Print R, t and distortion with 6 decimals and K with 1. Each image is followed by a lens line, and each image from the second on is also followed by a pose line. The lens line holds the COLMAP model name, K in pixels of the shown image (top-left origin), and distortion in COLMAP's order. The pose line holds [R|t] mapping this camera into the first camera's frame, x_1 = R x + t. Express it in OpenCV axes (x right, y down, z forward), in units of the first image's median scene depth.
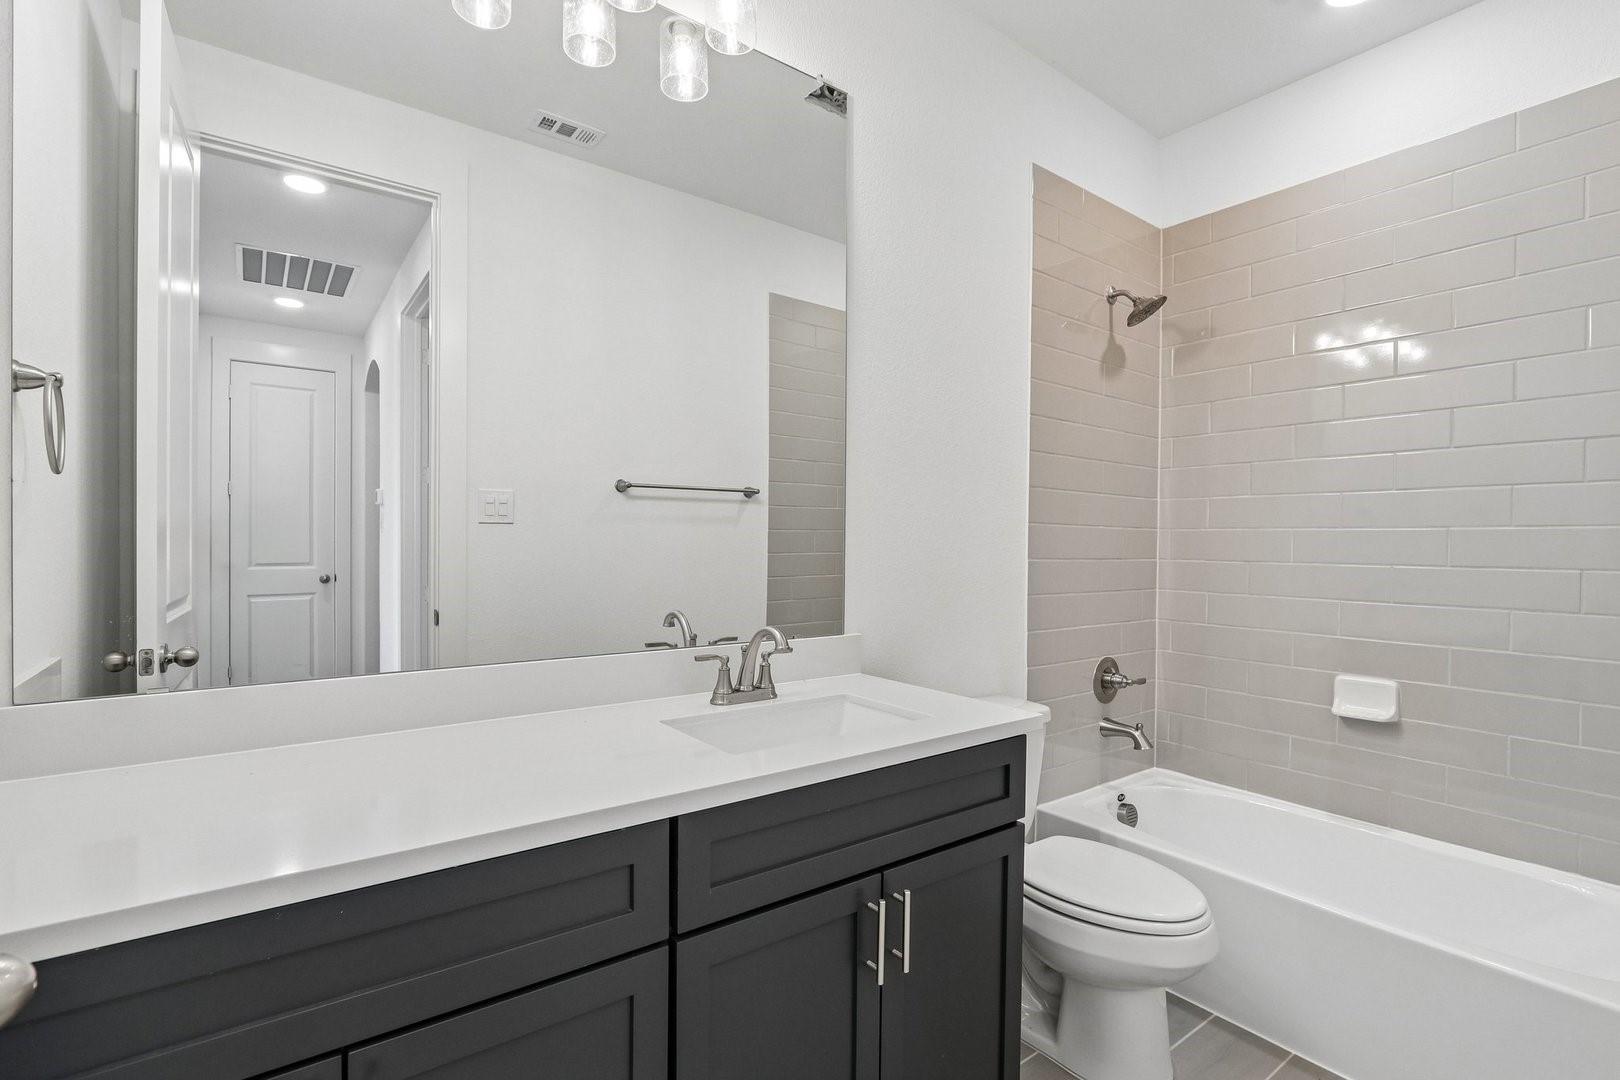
lens RADIAL K [[746.6, 0, 776.5], [0, 746.6, 540.5], [0, 0, 1]] dist [-0.013525, 0.001838]
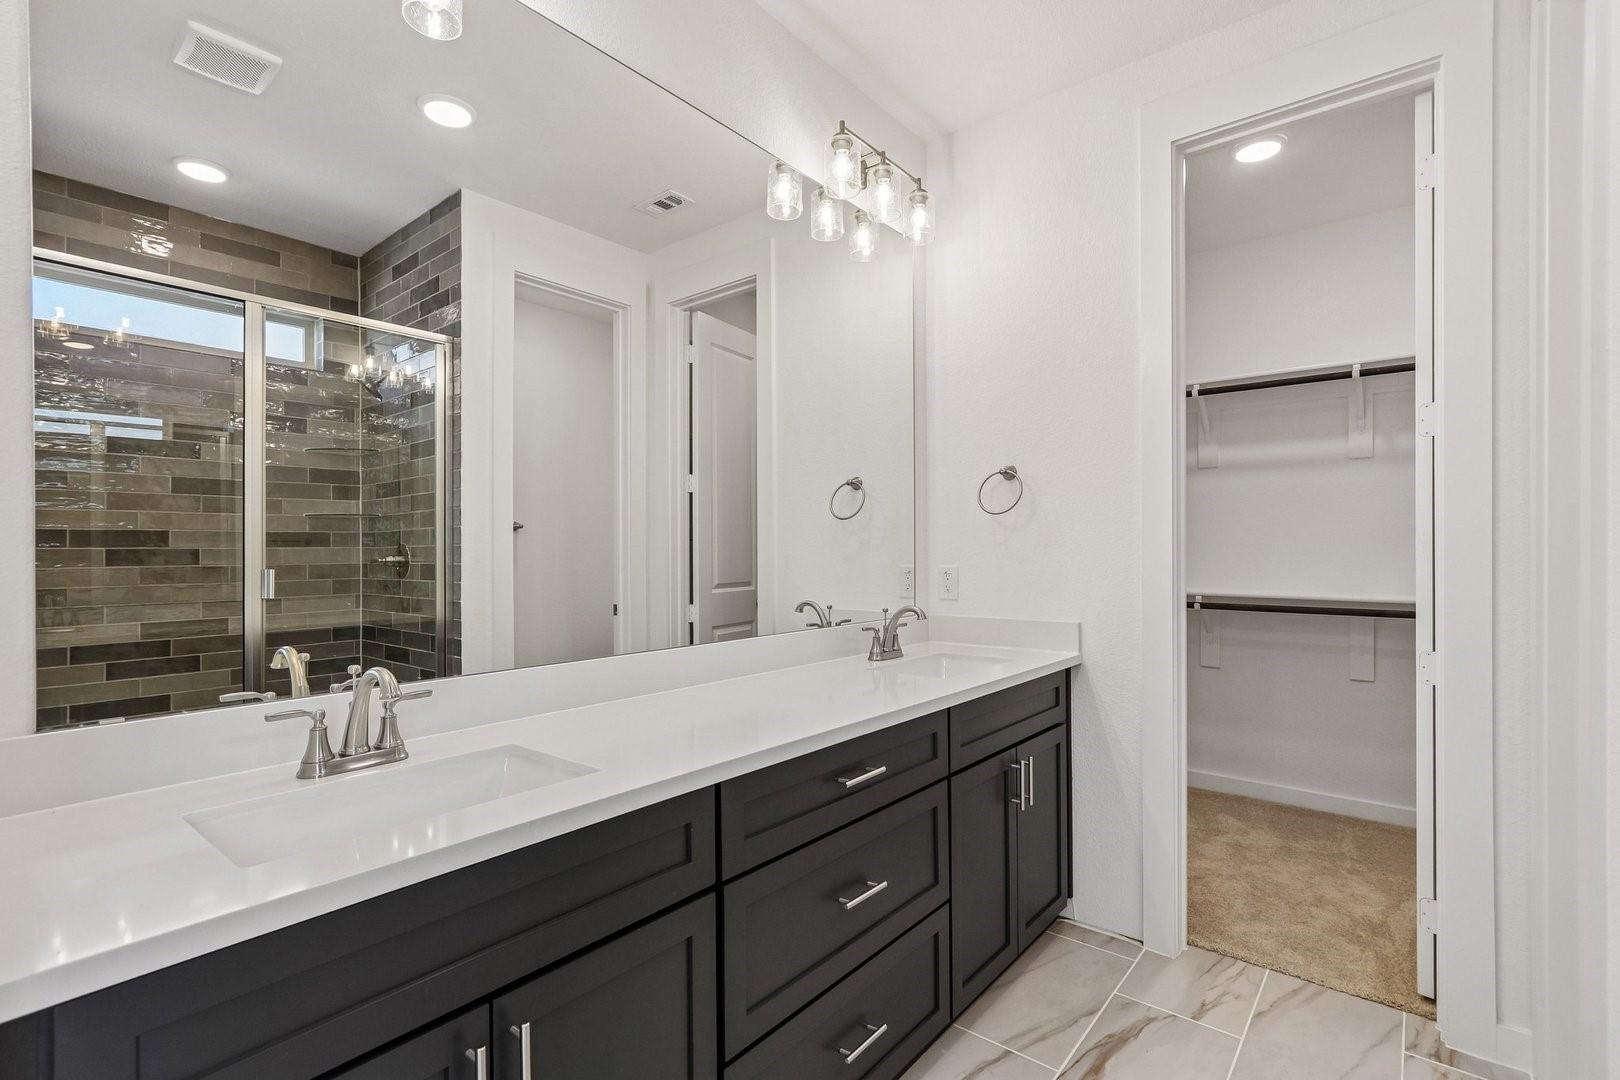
lens RADIAL K [[746.6, 0, 805.7], [0, 746.6, 548.2], [0, 0, 1]] dist [-0.013525, 0.001838]
pose [[0.969190, -0.019003, 0.245582, -0.513293], [0.020354, 0.999788, -0.002968, -0.001803], [-0.245473, 0.007875, 0.969371, -0.360311]]
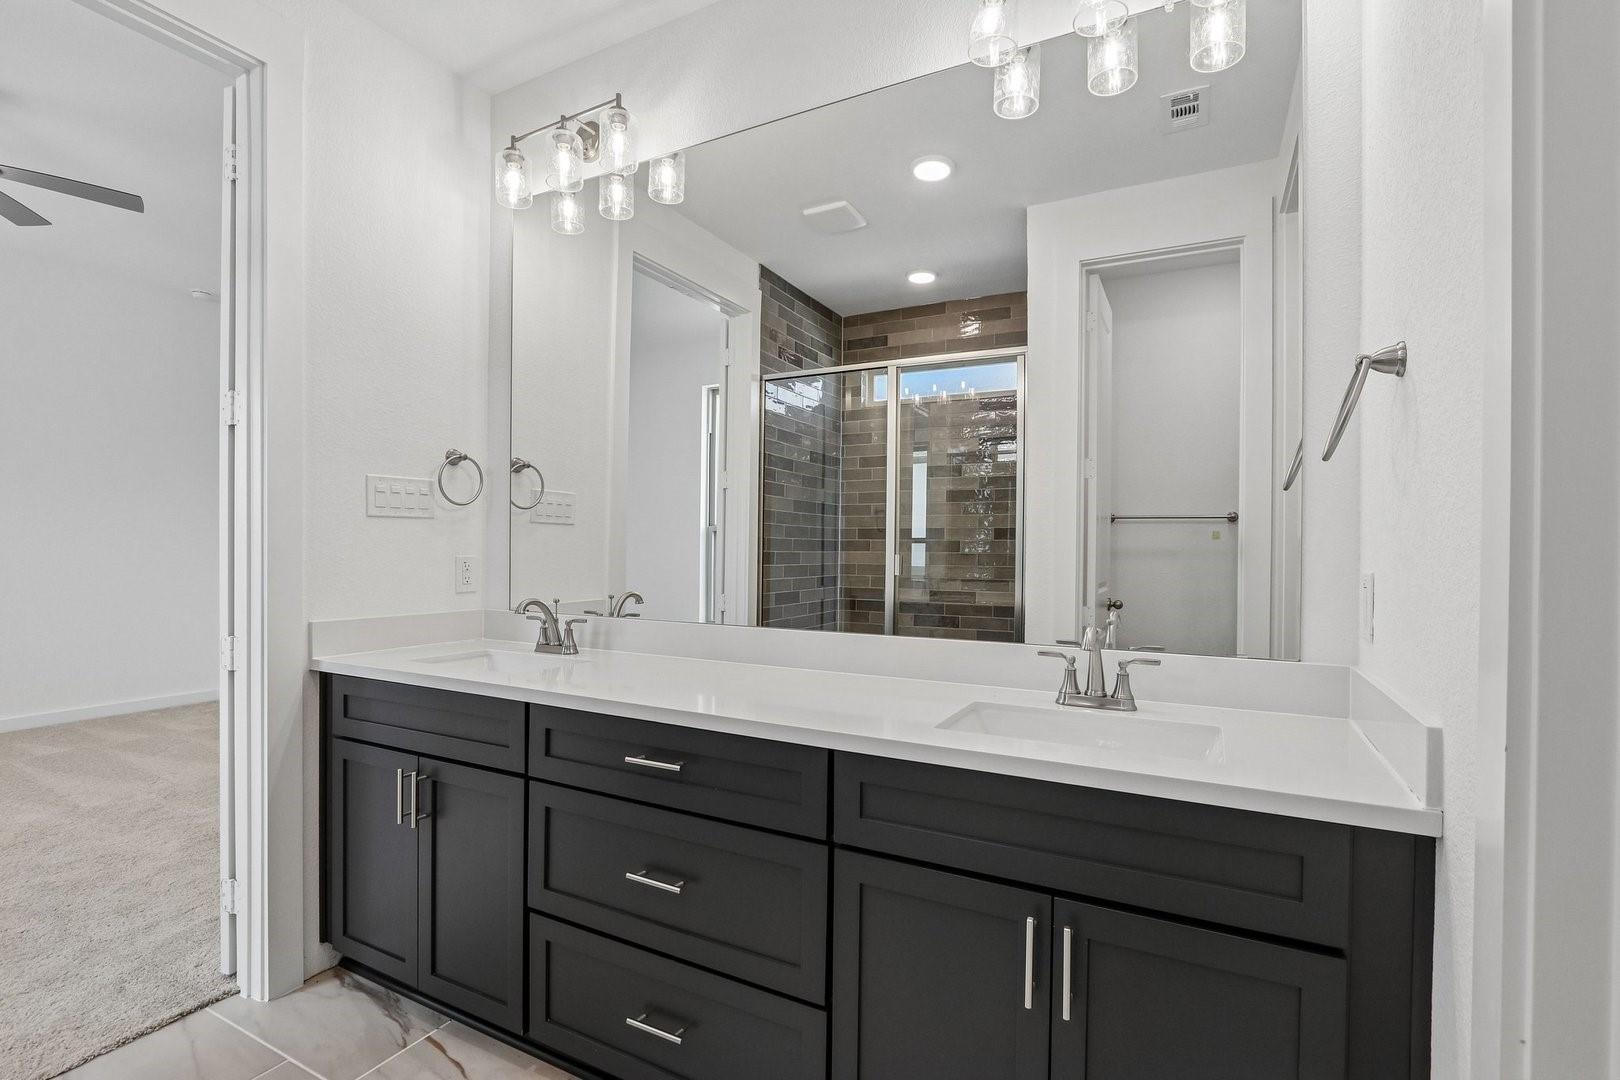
lens RADIAL K [[746.6, 0, 819.1], [0, 746.6, 545.2], [0, 0, 1]] dist [-0.013525, 0.001838]
pose [[0.443440, -0.011170, -0.896234, 0.645861], [-0.006524, 0.999856, -0.015690, 0.024511], [0.896280, 0.012805, 0.443303, 0.255430]]
